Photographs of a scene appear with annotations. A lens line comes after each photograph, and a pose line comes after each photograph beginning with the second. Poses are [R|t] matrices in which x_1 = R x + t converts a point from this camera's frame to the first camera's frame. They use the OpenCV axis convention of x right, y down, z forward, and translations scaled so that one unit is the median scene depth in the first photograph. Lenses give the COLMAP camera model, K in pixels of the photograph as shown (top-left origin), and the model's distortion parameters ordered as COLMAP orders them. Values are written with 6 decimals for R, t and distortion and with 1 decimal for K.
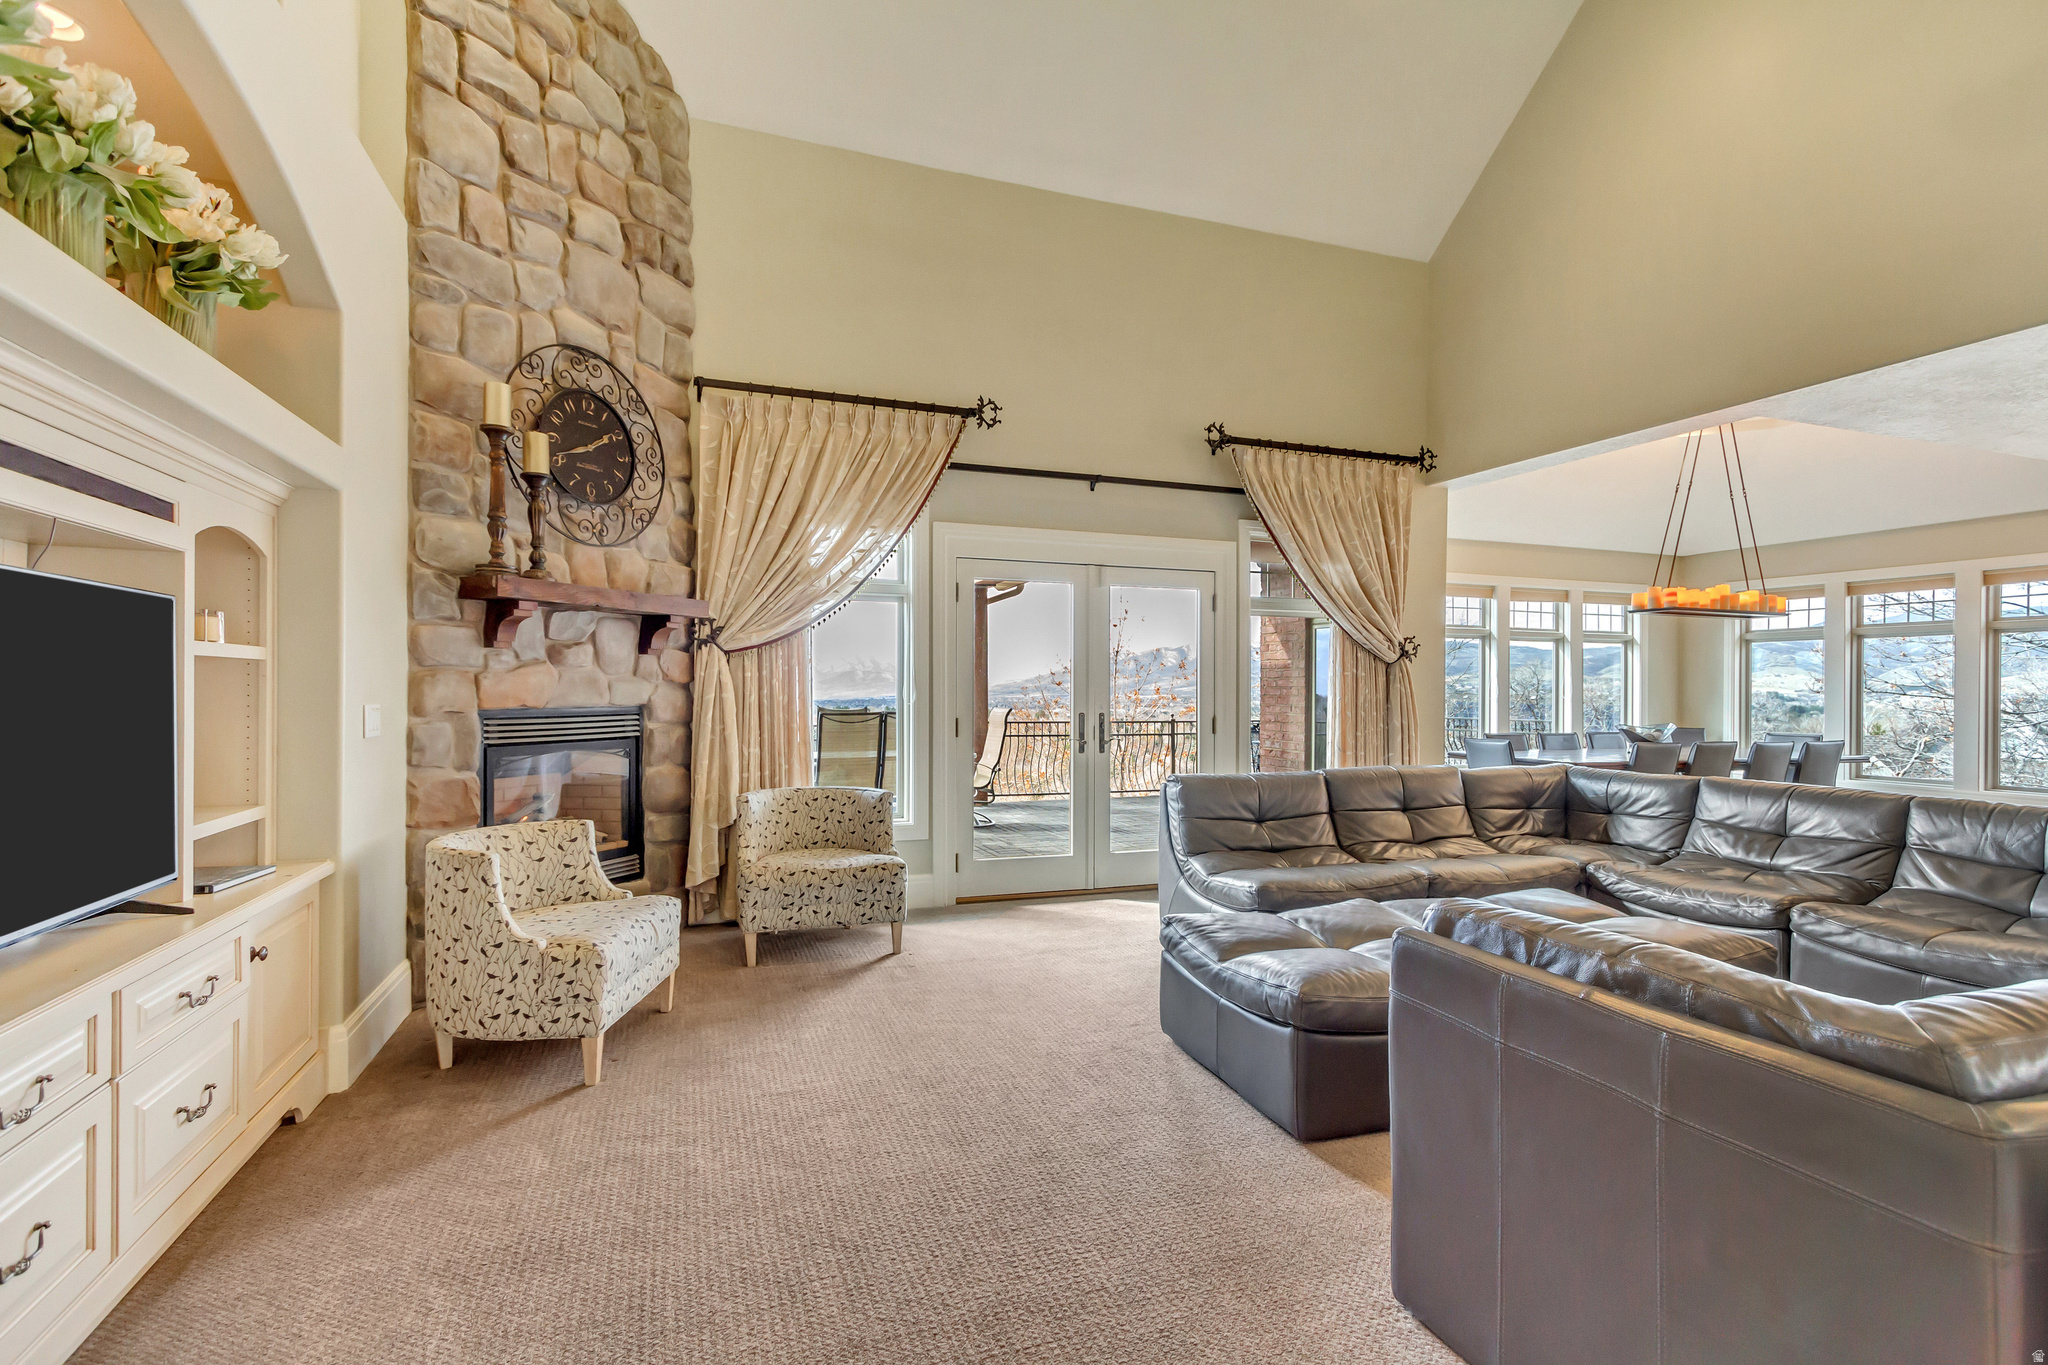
lens RADIAL K [[945.0, 0, 1023.8], [0, 945.0, 692.1], [0, 0, 1]] dist [0.003359, -0.001507]
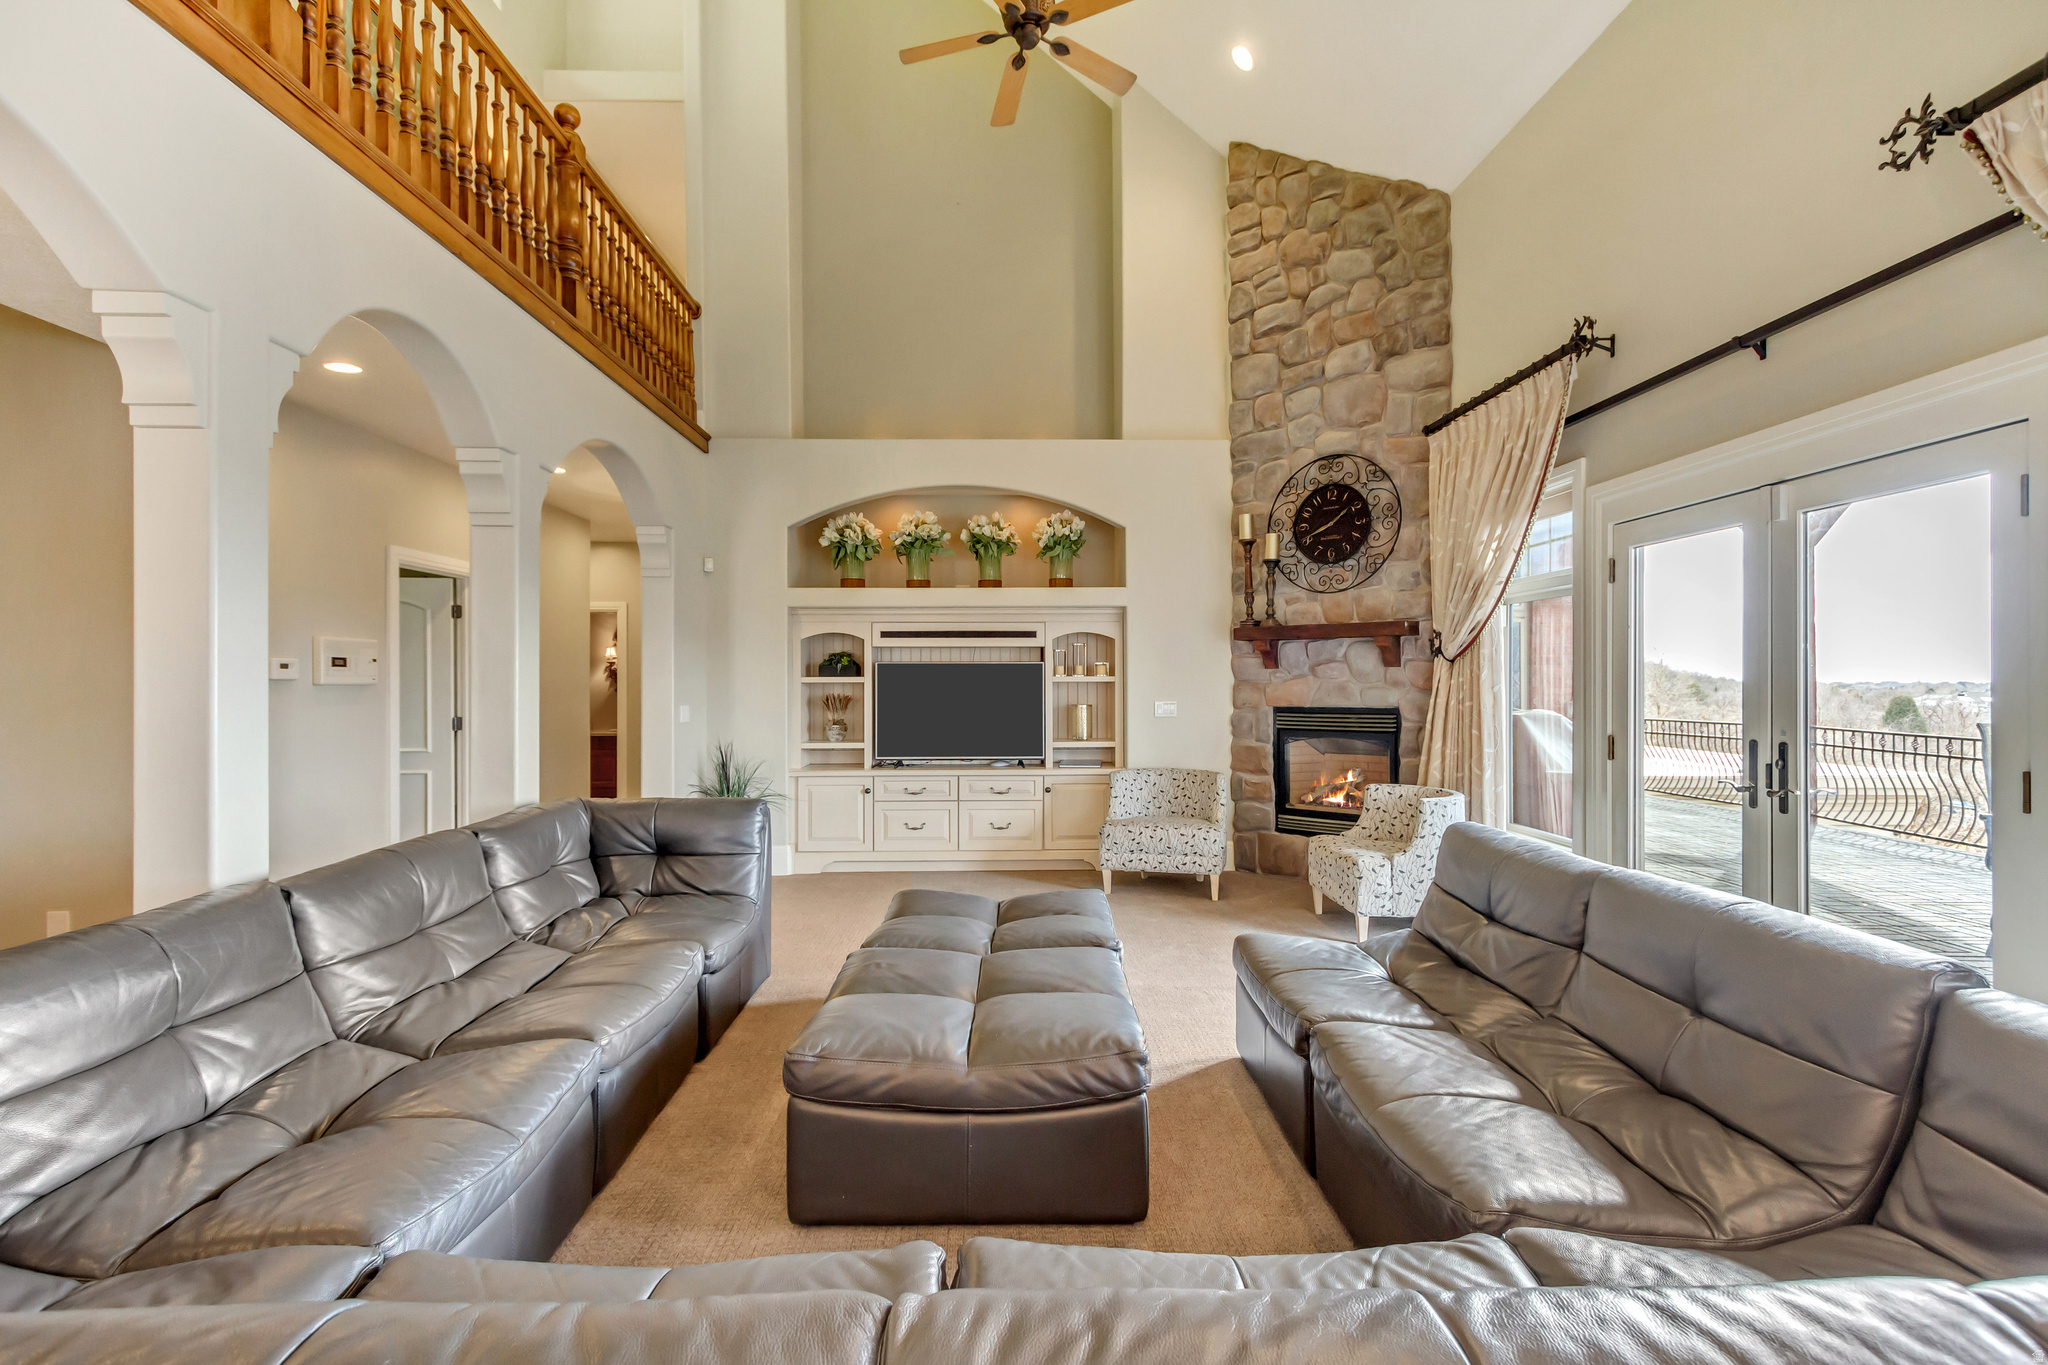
lens RADIAL K [[957.3, 0, 1012.7], [0, 957.3, 679.0], [0, 0, 1]] dist [0.003087, -0.001014]
pose [[-0.328297, -0.007352, -0.944546, 0.903858], [-0.002116, 0.999973, -0.007048, -0.012774], [0.944572, -0.000315, -0.328303, 0.877730]]
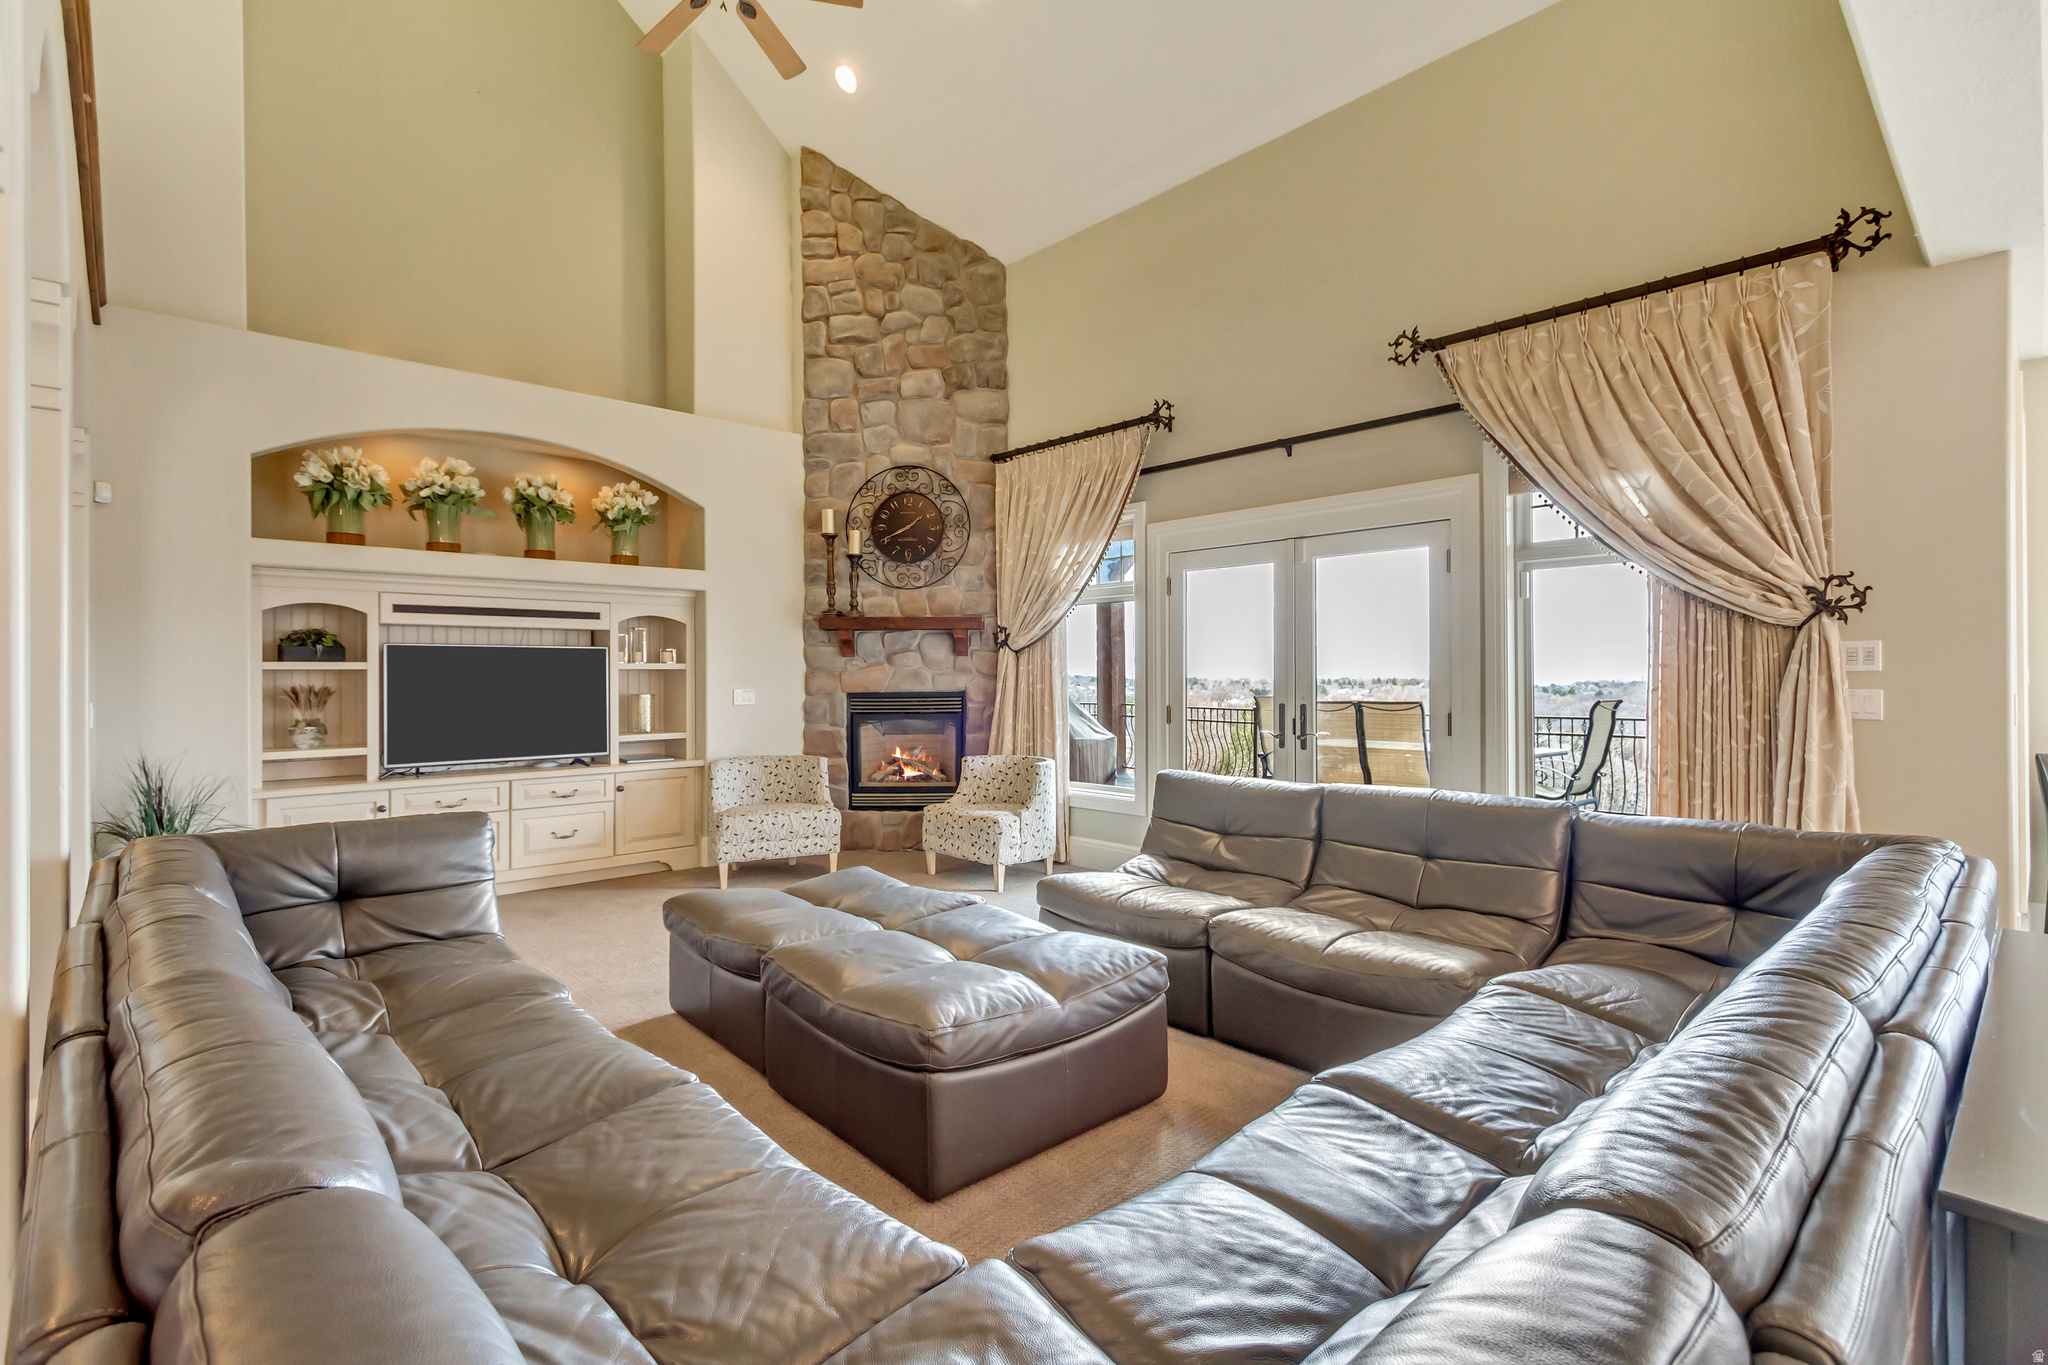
lens RADIAL K [[958.9, 0, 1034.3], [0, 958.9, 672.5], [0, 0, 1]] dist [-0.000430, -0.000623]
pose [[0.390334, -0.009807, -0.920621, 0.941118], [0.003840, 0.999952, -0.009024, -0.000659], [0.920665, -0.000012, 0.390353, 0.489980]]
